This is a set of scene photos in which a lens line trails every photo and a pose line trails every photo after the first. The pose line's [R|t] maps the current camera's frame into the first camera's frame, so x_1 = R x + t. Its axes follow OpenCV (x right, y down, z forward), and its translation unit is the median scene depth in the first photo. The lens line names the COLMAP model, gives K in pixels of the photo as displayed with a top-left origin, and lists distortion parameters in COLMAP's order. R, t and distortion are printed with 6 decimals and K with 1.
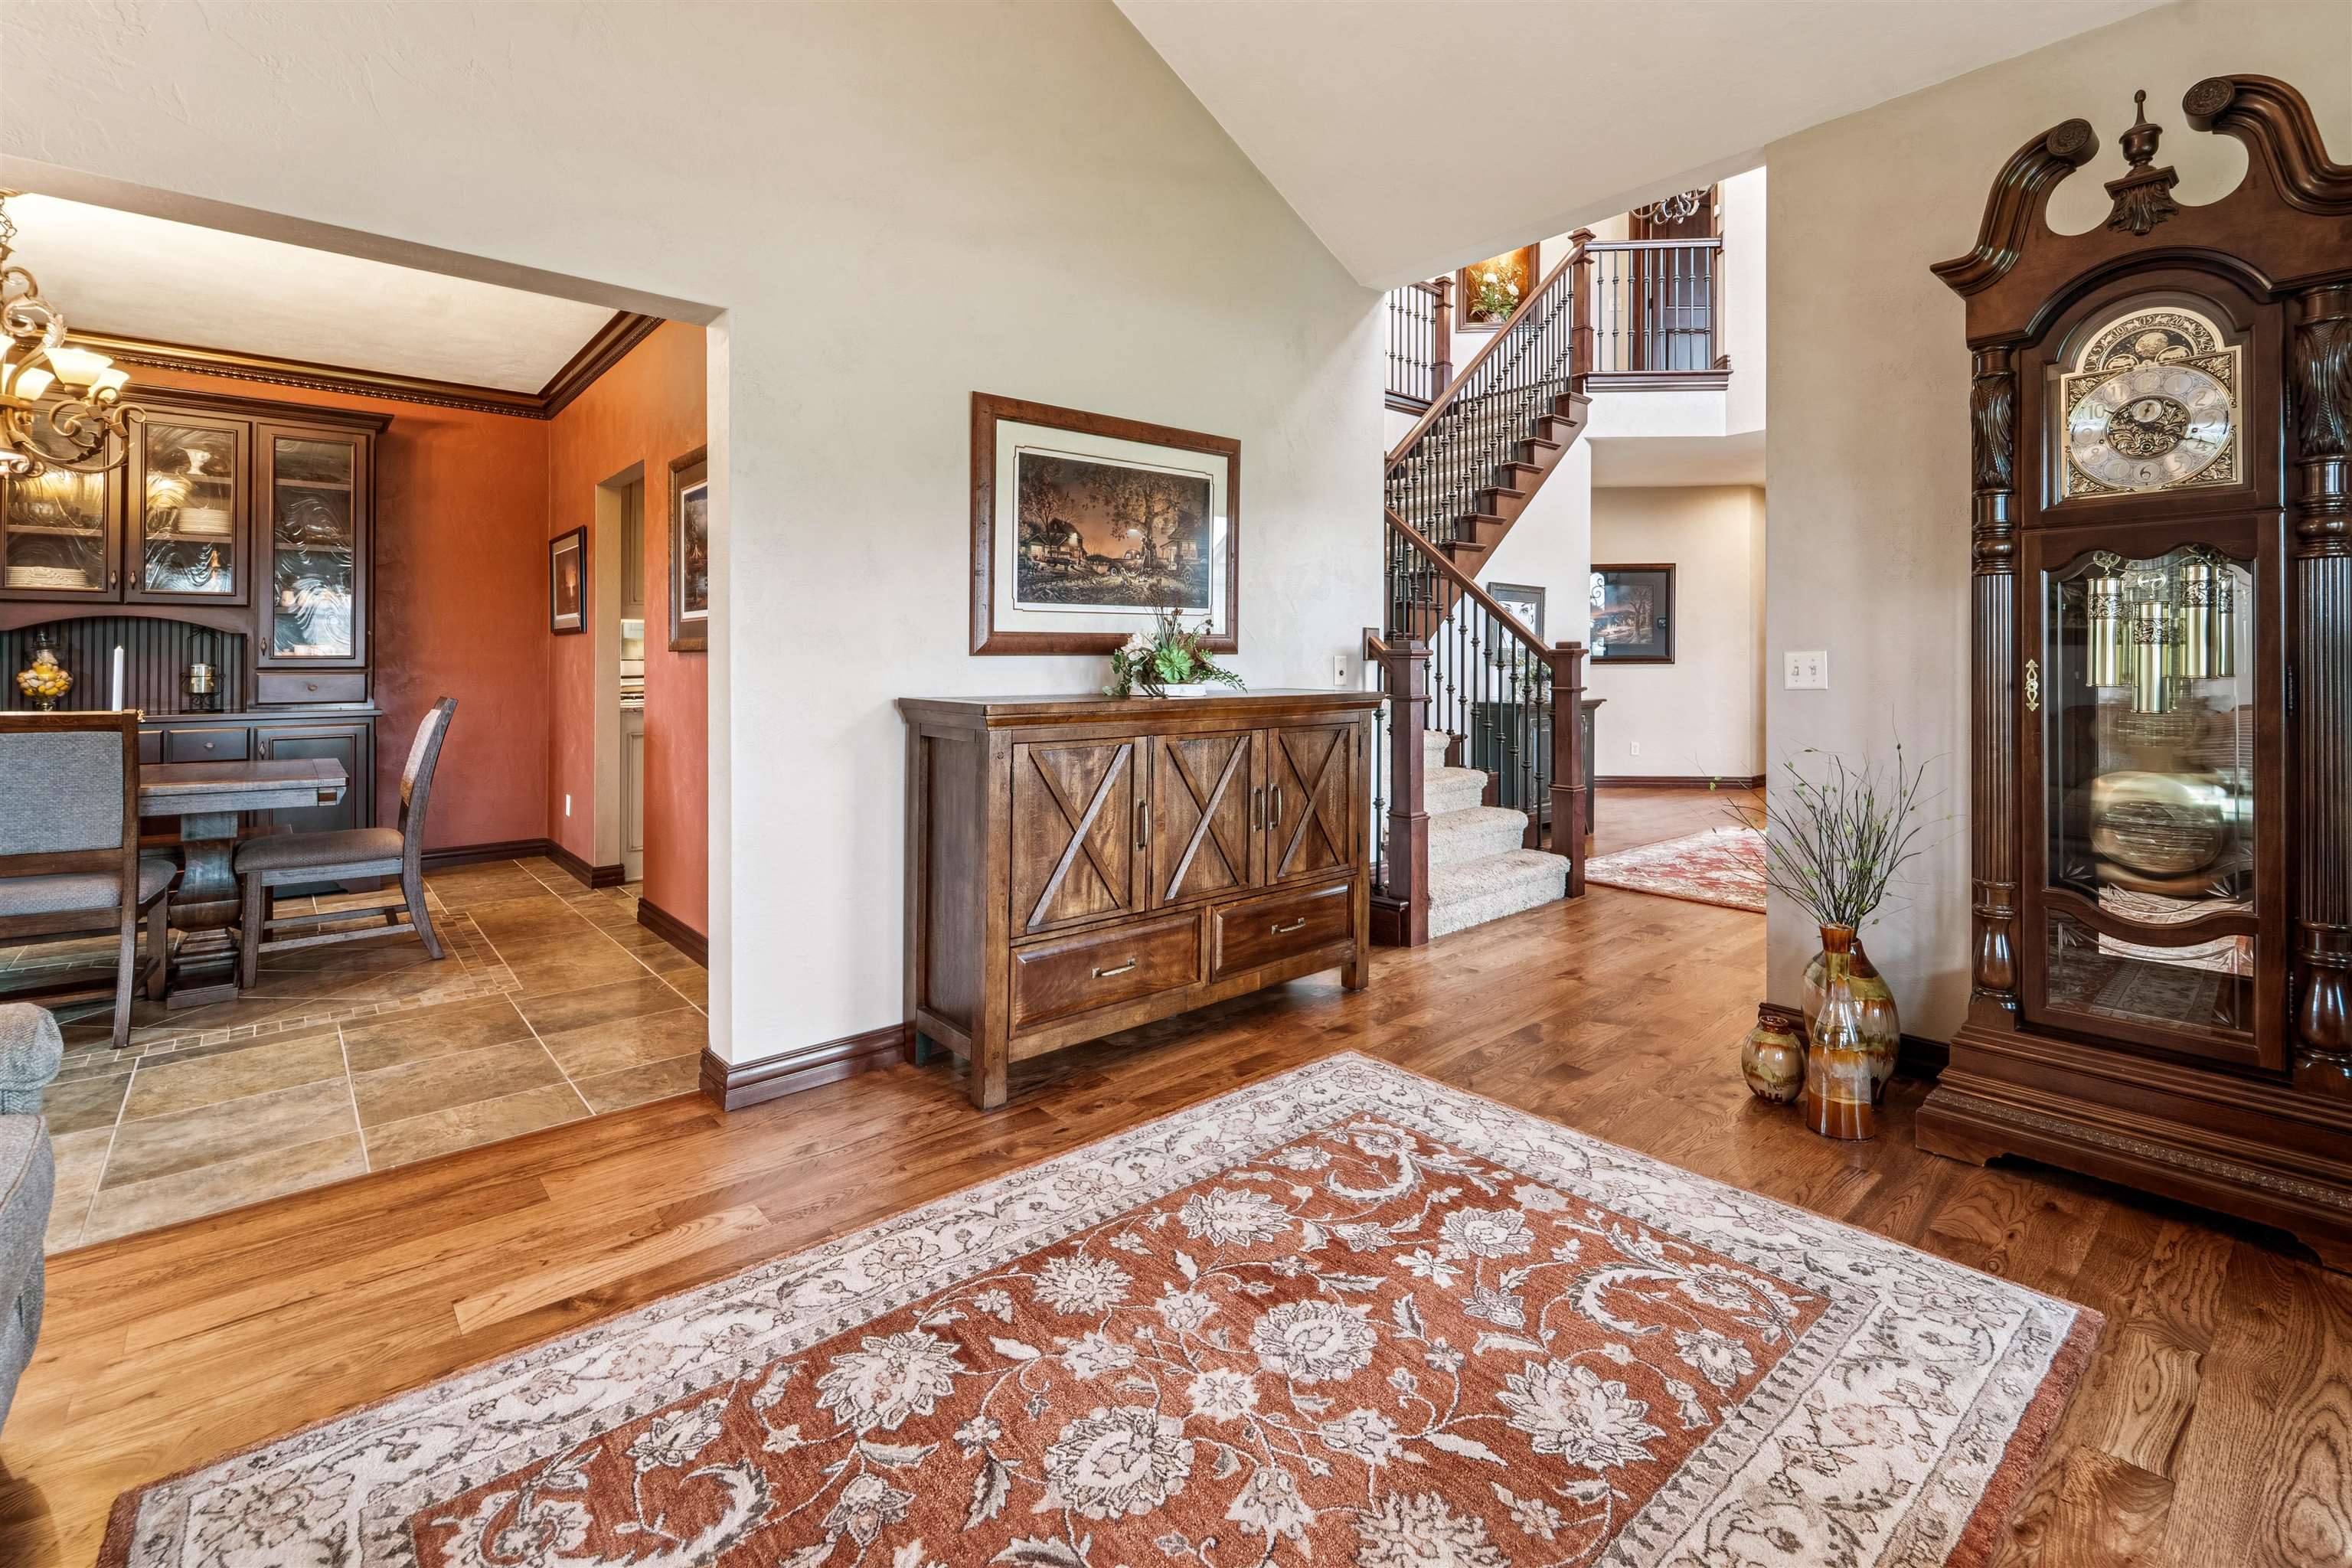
lens RADIAL K [[1051.2, 0, 1179.4], [0, 1051.2, 649.3], [0, 0, 1]] dist [0.002912, 0.000593]
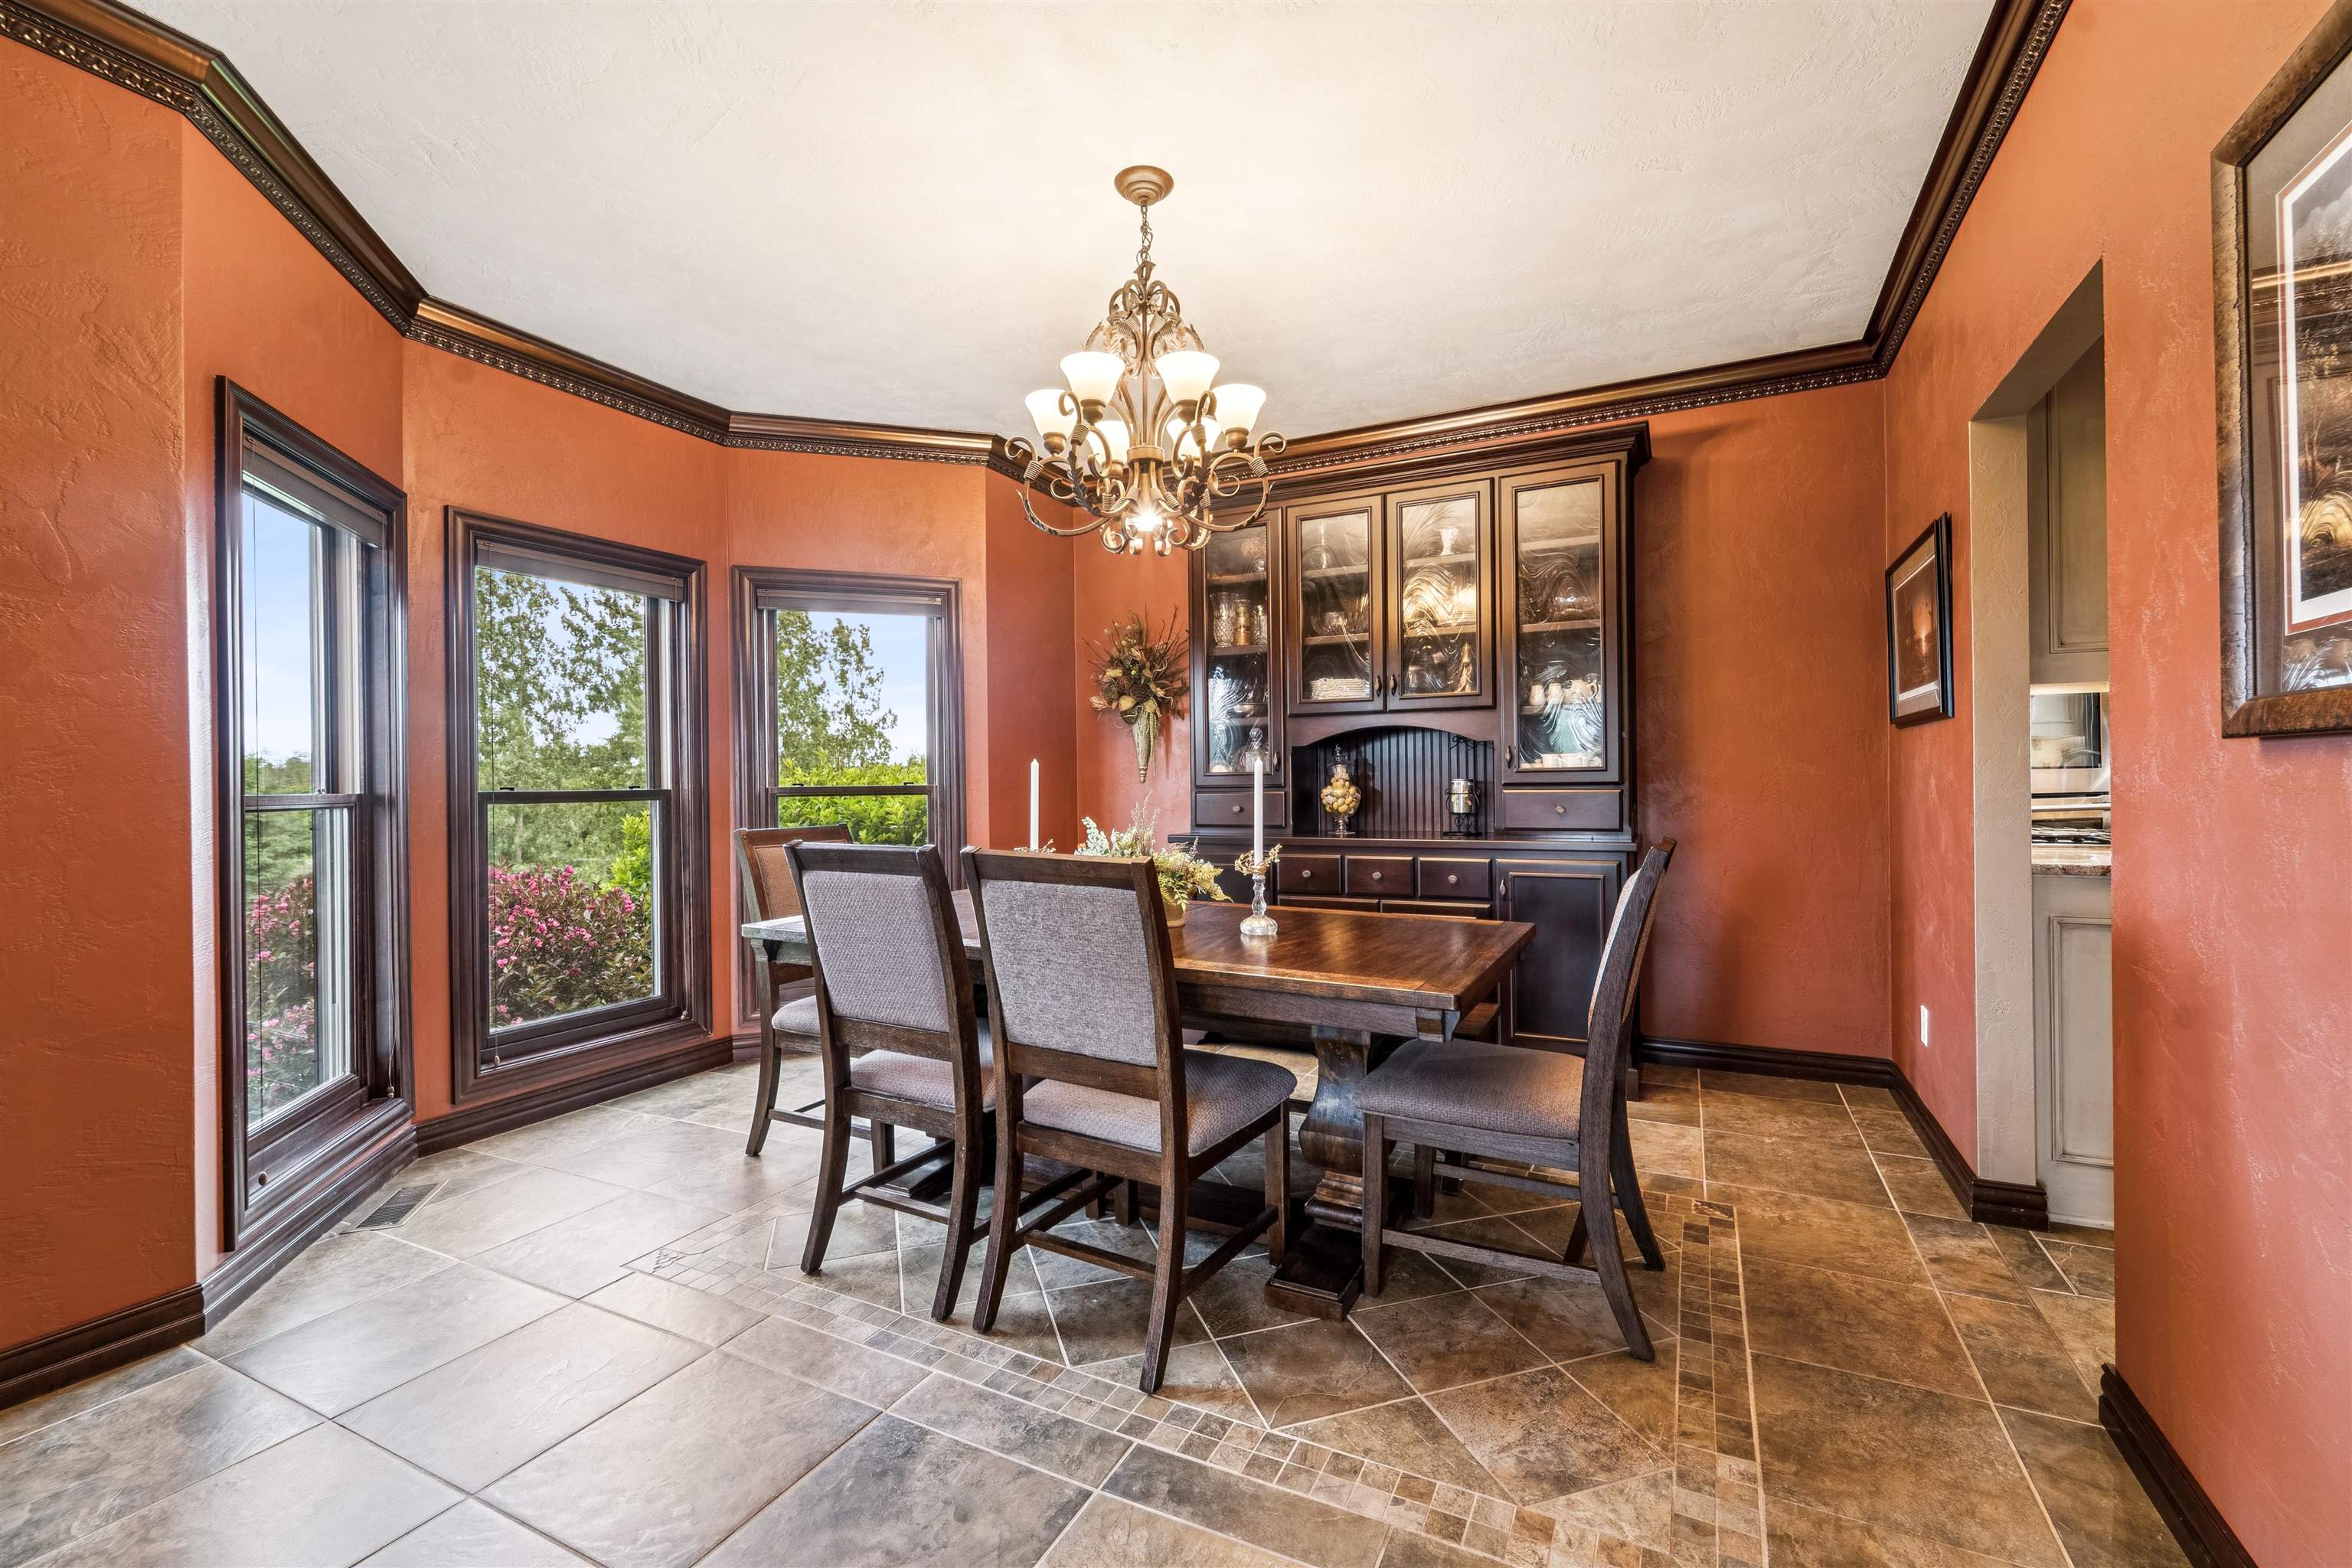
lens RADIAL K [[980.6, 0, 1193.3], [0, 980.6, 780.3], [0, 0, 1]] dist [0.001061, -0.000064]
pose [[0.378249, -0.001986, -0.925702, -0.262262], [0.021285, 0.999752, 0.006552, 0.005047], [0.925459, -0.022182, 0.378198, 0.478389]]
